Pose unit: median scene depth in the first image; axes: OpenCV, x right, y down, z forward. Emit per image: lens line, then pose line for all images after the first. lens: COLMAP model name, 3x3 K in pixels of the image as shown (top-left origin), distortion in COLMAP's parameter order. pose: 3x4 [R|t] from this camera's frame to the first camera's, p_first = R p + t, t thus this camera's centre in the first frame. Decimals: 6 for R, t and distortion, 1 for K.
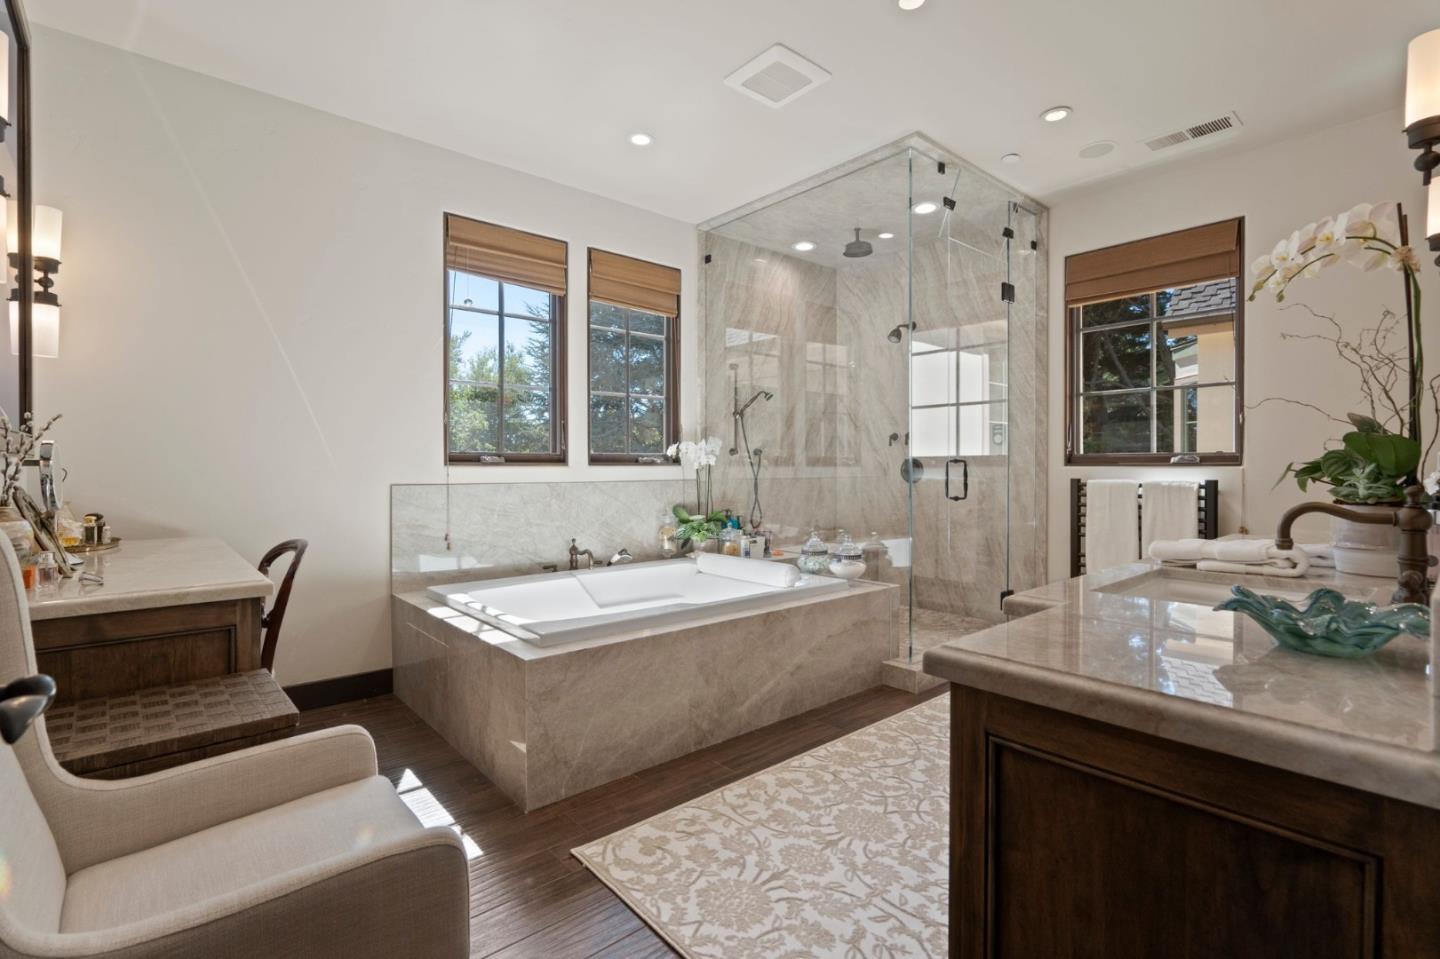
lens RADIAL K [[667.4, 0, 721.2], [0, 667.4, 475.1], [0, 0, 1]] dist [0.001216, 0.000048]
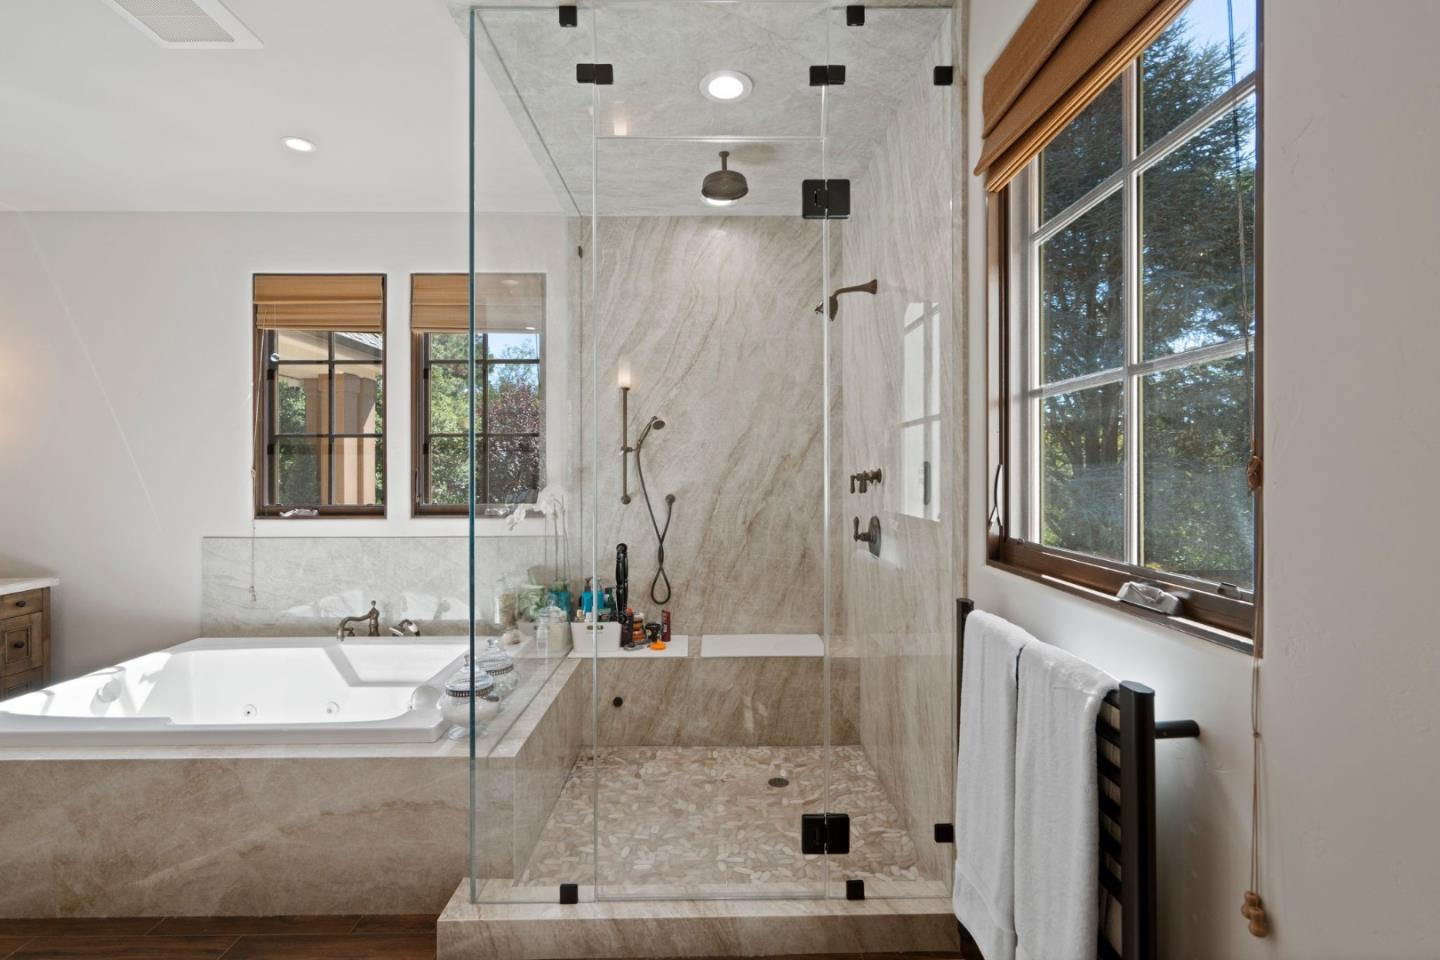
lens RADIAL K [[667.4, 0, 718.9], [0, 667.4, 475.1], [0, 0, 1]] dist [0.001216, 0.000048]
pose [[0.760102, 0.001420, -0.649803, 0.797062], [-0.004690, 0.999984, -0.003301, -0.081871], [0.649787, 0.005556, 0.760096, 0.677738]]
